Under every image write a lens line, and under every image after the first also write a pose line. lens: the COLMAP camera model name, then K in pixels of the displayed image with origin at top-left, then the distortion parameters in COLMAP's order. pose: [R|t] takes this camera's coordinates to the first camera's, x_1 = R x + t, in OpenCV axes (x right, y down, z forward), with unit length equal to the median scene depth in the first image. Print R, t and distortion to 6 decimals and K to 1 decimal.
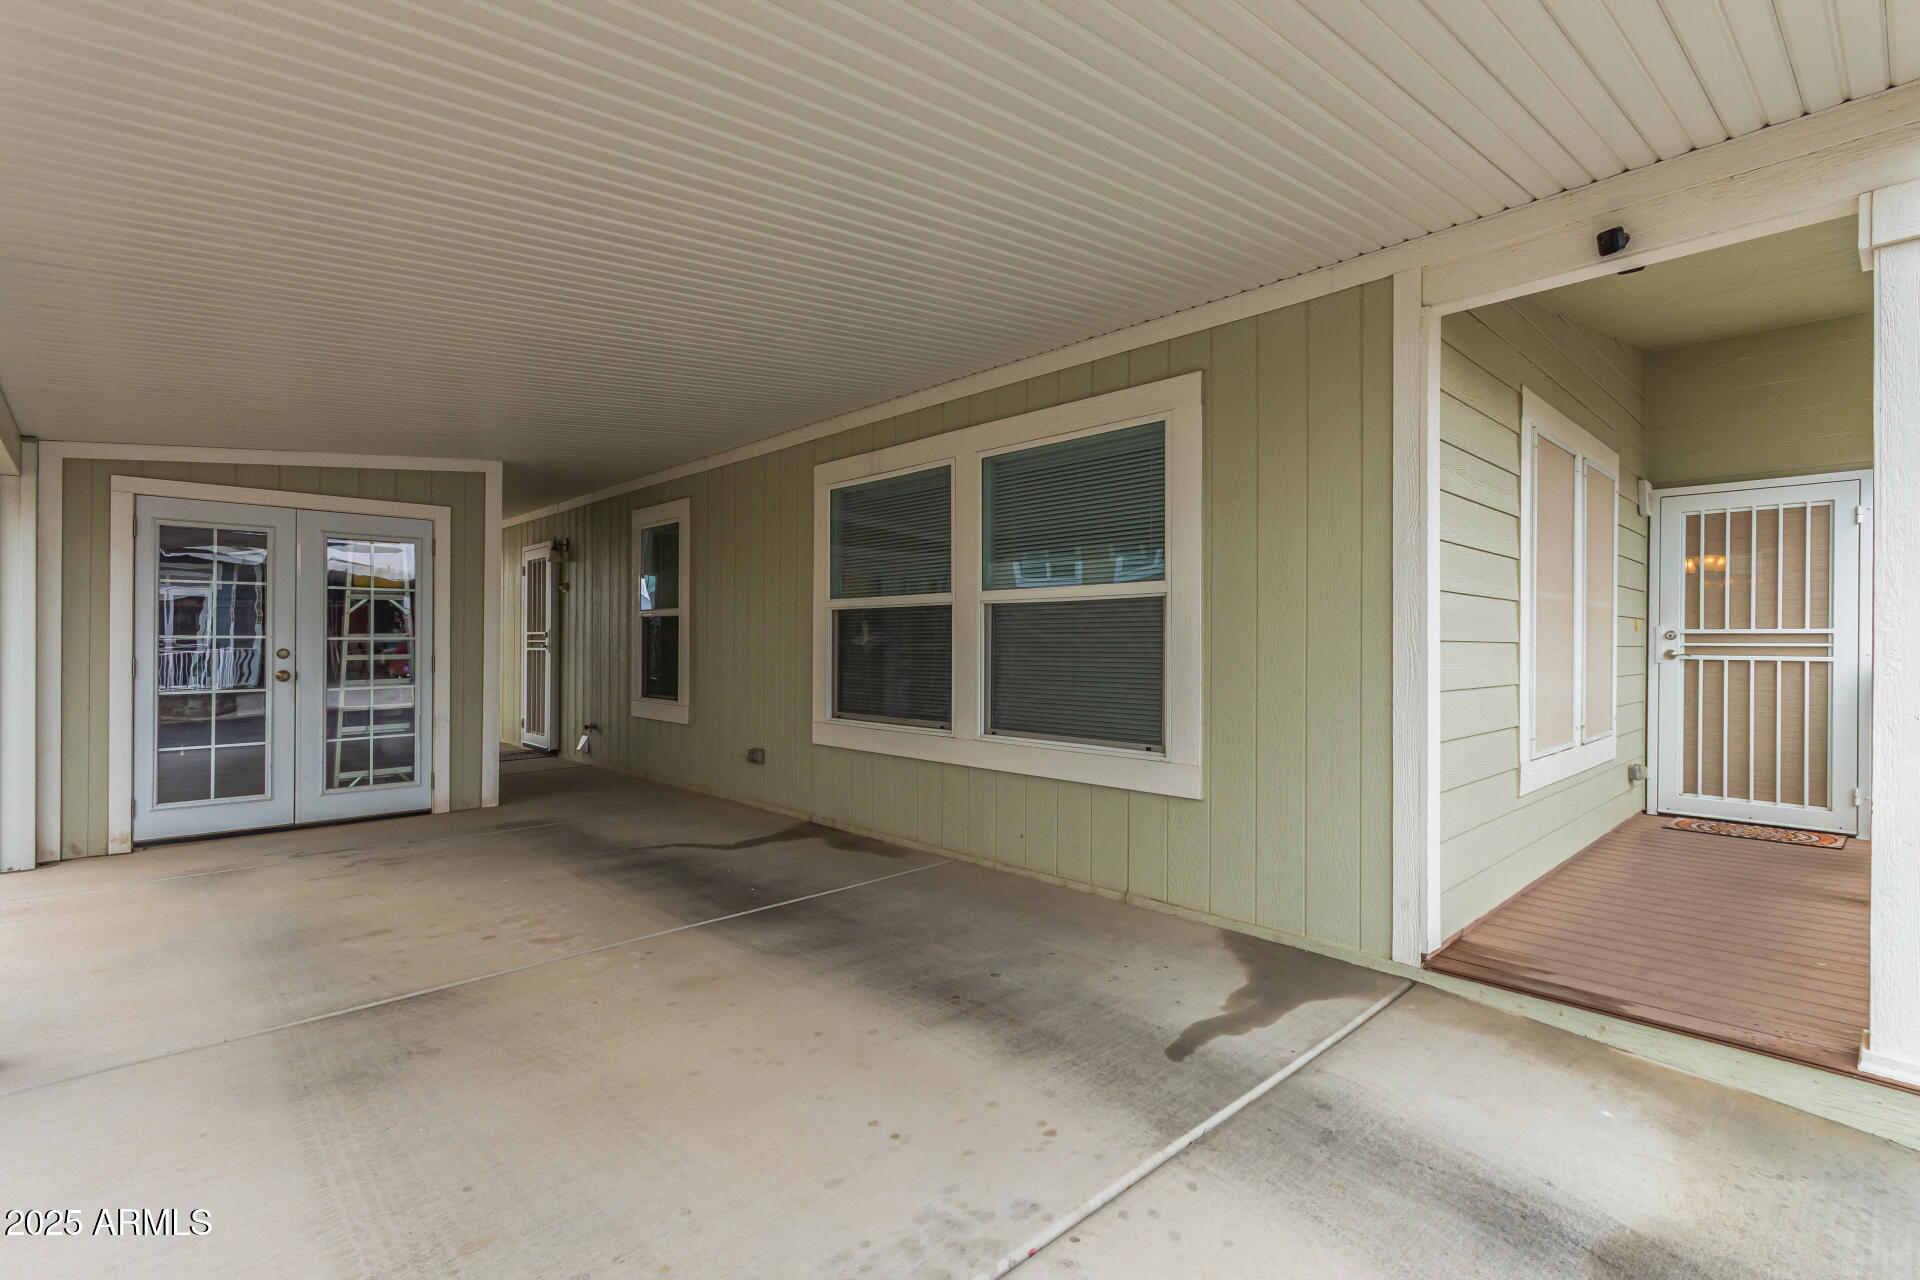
lens RADIAL K [[878.1, 0, 960.0], [0, 878.1, 640.0], [0, 0, 1]] dist [-0.007386, 0.000692]
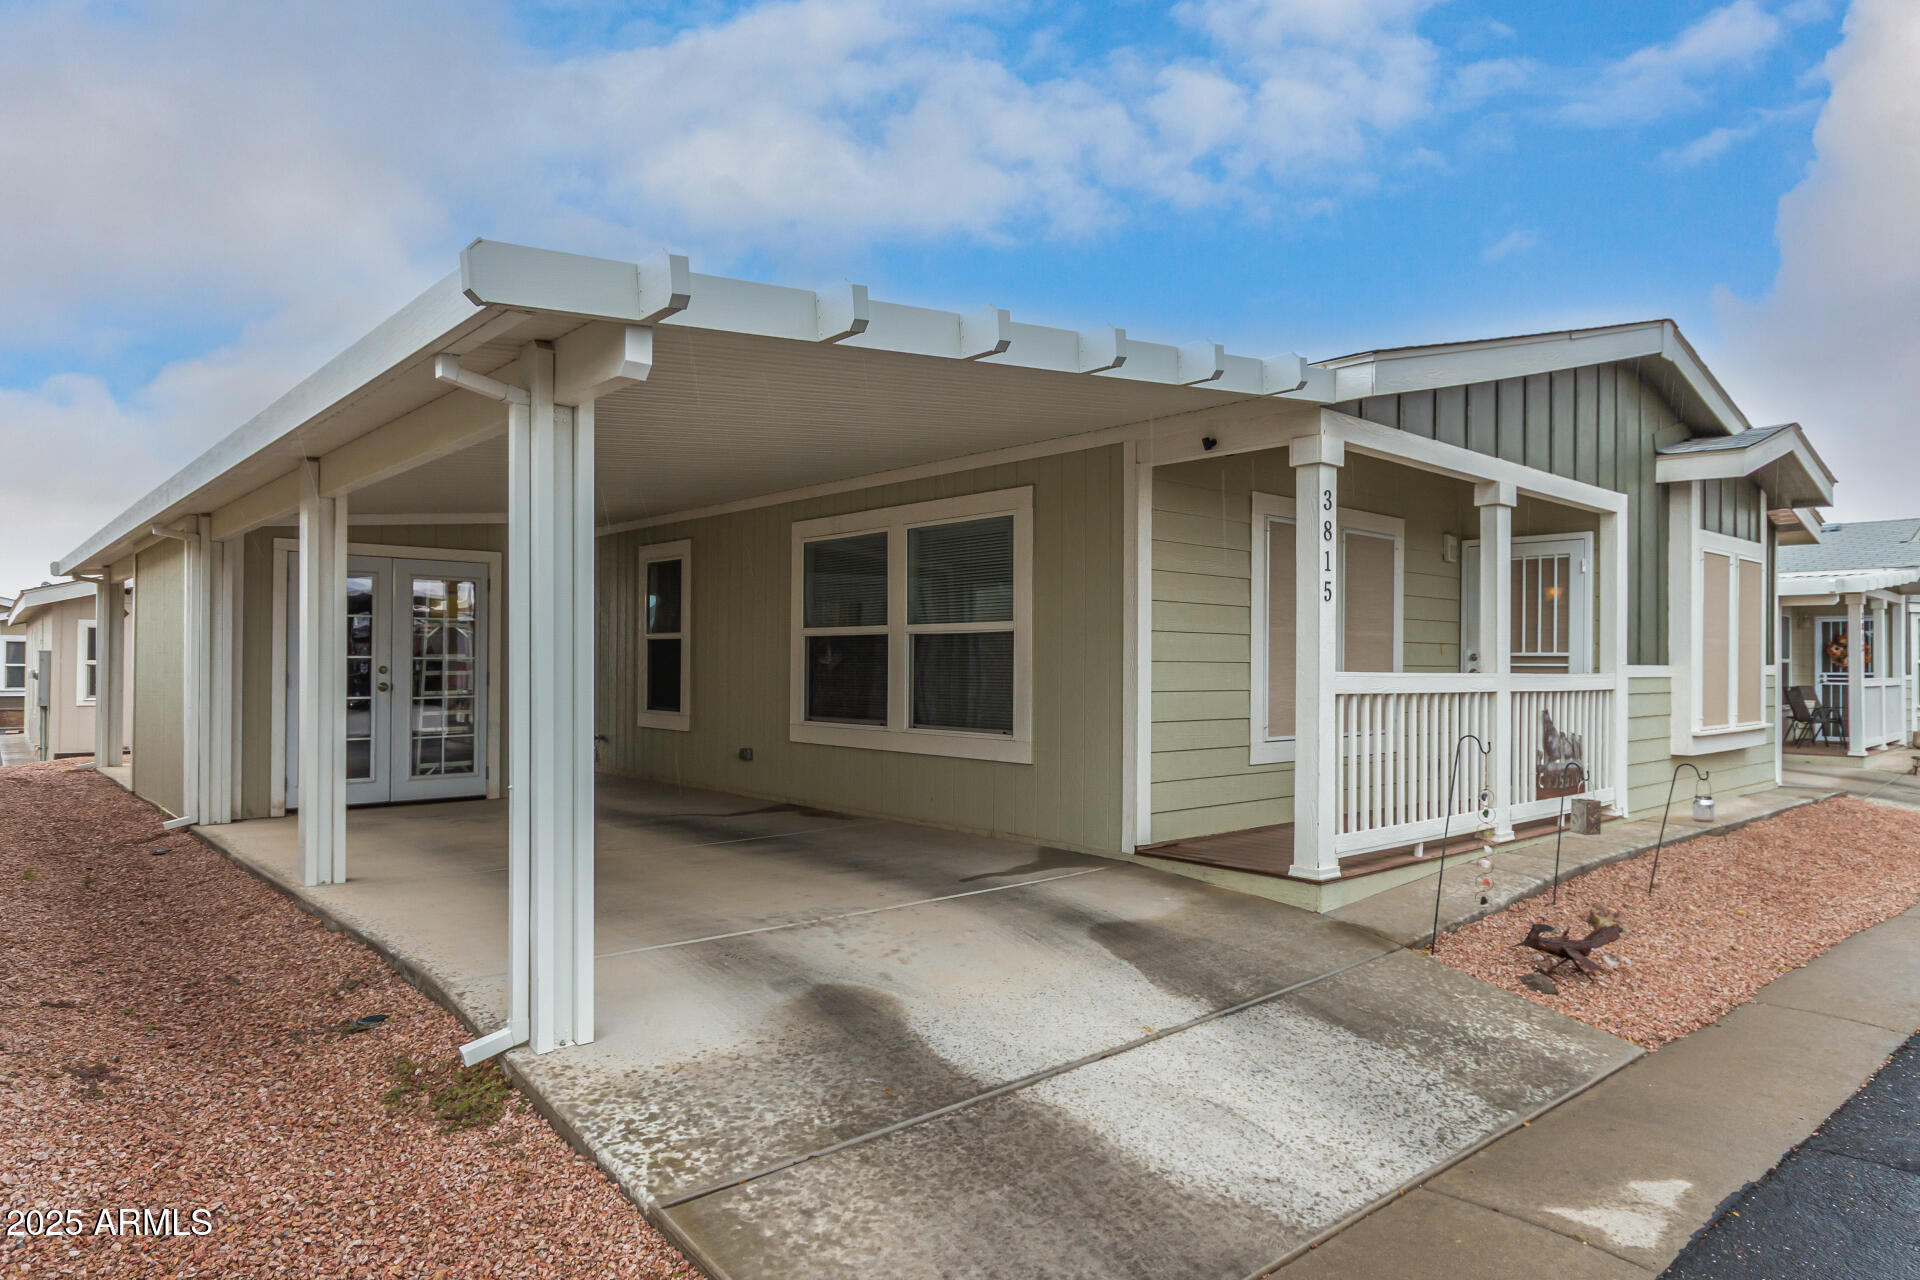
lens RADIAL K [[1131.3, 0, 965.5], [0, 1131.3, 656.4], [0, 0, 1]] dist [0.003258, 0.000213]
pose [[0.999227, 0.001943, -0.039274, 0.161089], [-0.002105, 0.999989, -0.004075, 0.001137], [0.039266, 0.004155, 0.999220, -0.673981]]
